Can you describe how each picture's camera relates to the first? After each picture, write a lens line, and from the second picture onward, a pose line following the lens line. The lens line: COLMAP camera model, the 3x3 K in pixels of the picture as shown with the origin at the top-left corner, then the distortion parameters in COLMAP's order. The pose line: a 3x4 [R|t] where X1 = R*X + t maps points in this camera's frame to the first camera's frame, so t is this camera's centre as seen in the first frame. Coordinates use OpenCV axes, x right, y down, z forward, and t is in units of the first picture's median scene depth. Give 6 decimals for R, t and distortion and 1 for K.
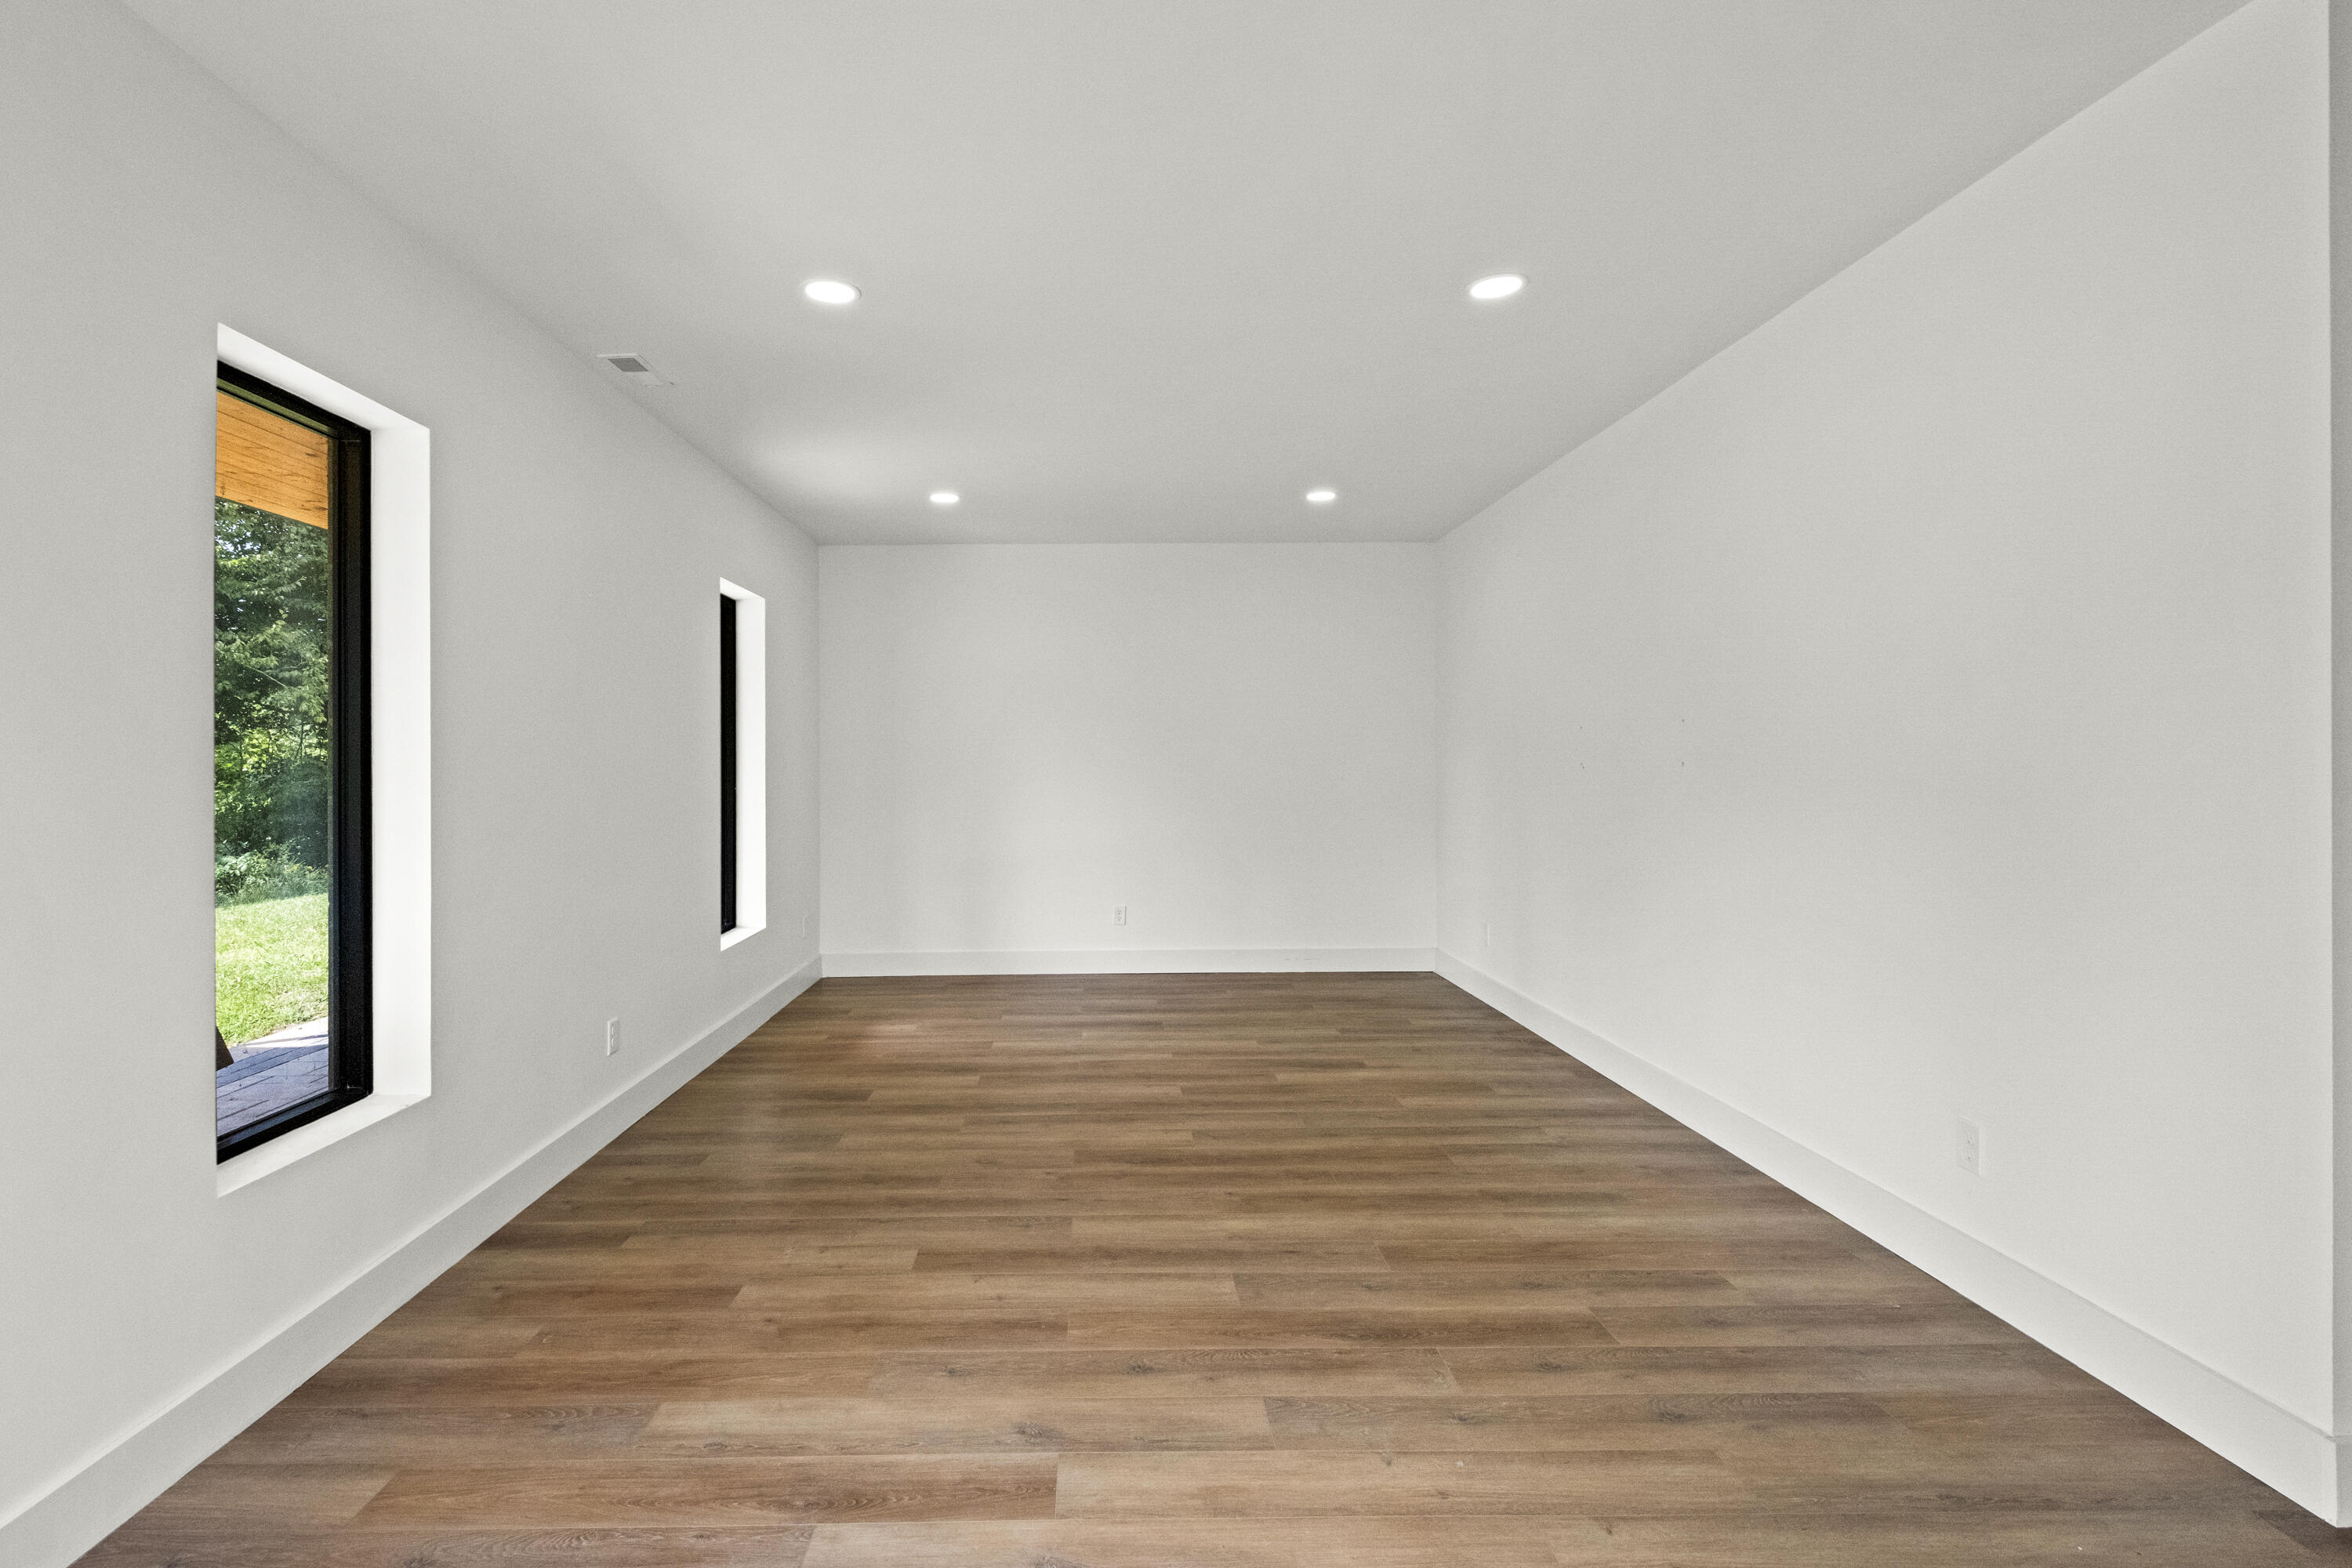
lens RADIAL K [[1047.0, 0, 1172.7], [0, 1047.0, 790.3], [0, 0, 1]] dist [-0.005814, -0.004925]
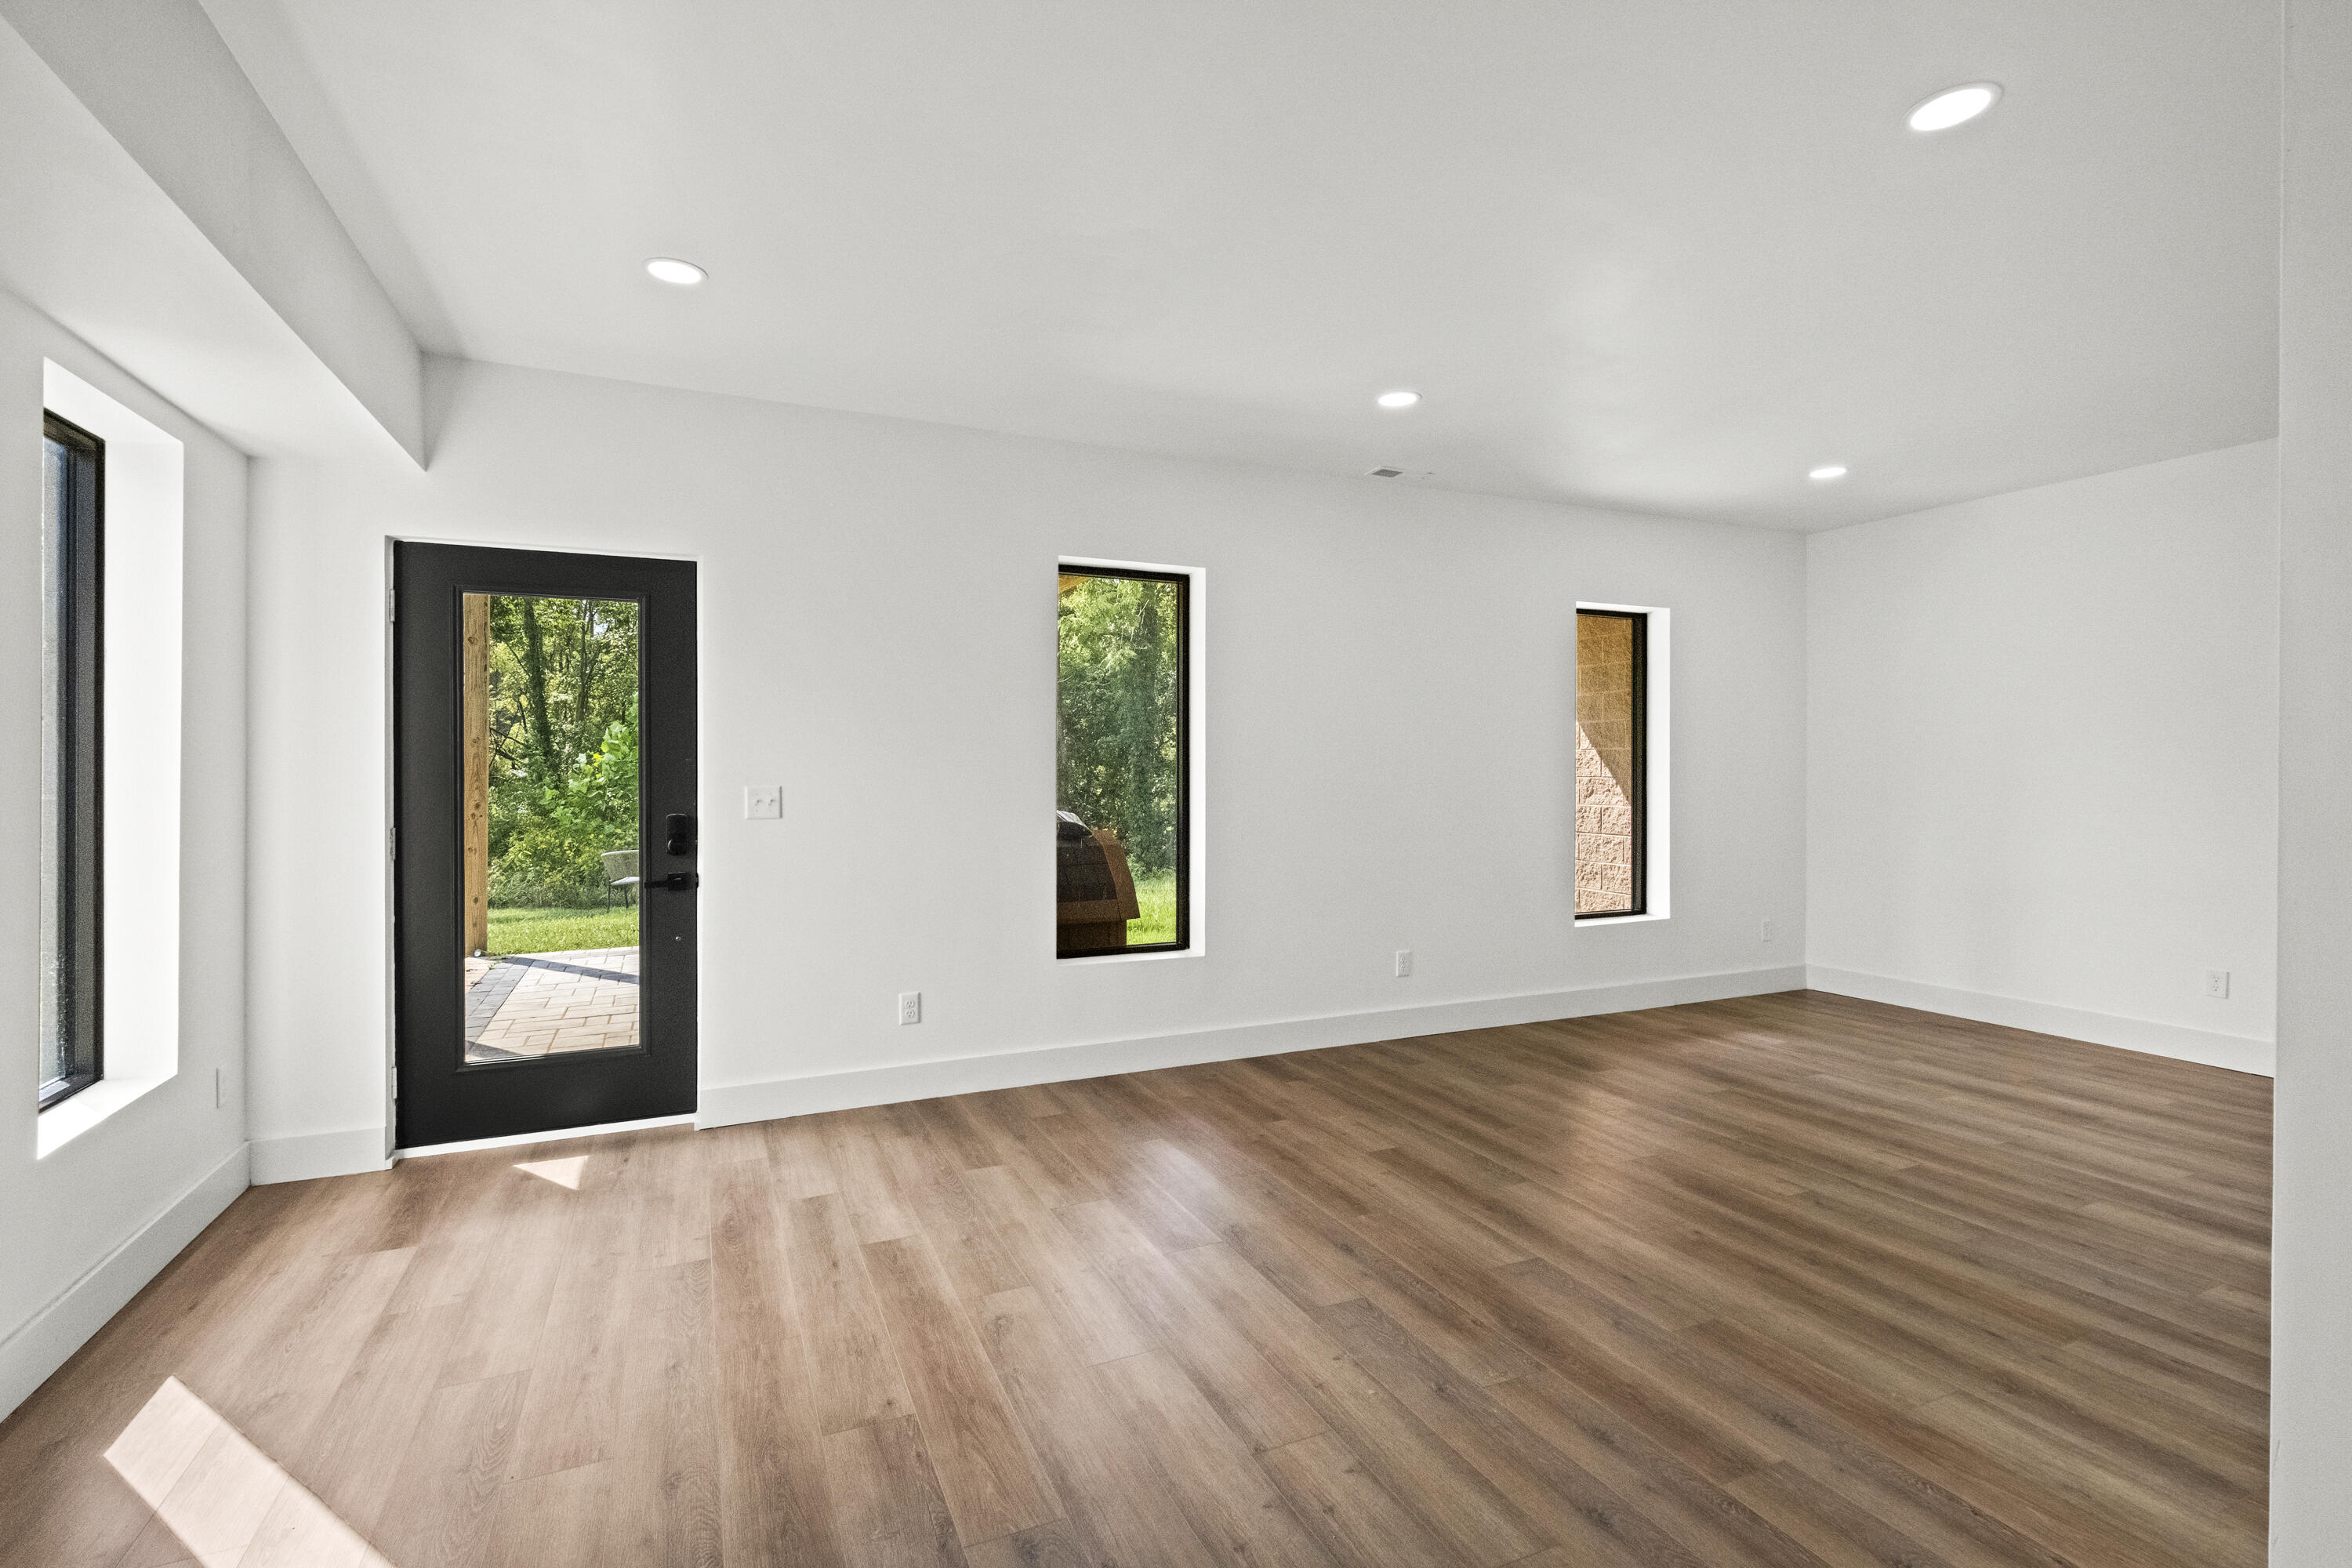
lens RADIAL K [[1047.0, 0, 1169.9], [0, 1047.0, 770.2], [0, 0, 1]] dist [-0.005814, -0.004925]
pose [[0.422848, 0.014037, -0.906092, 0.739639], [-0.029992, 0.999549, 0.001488, -0.007544], [0.905704, 0.026546, 0.423079, 0.197555]]
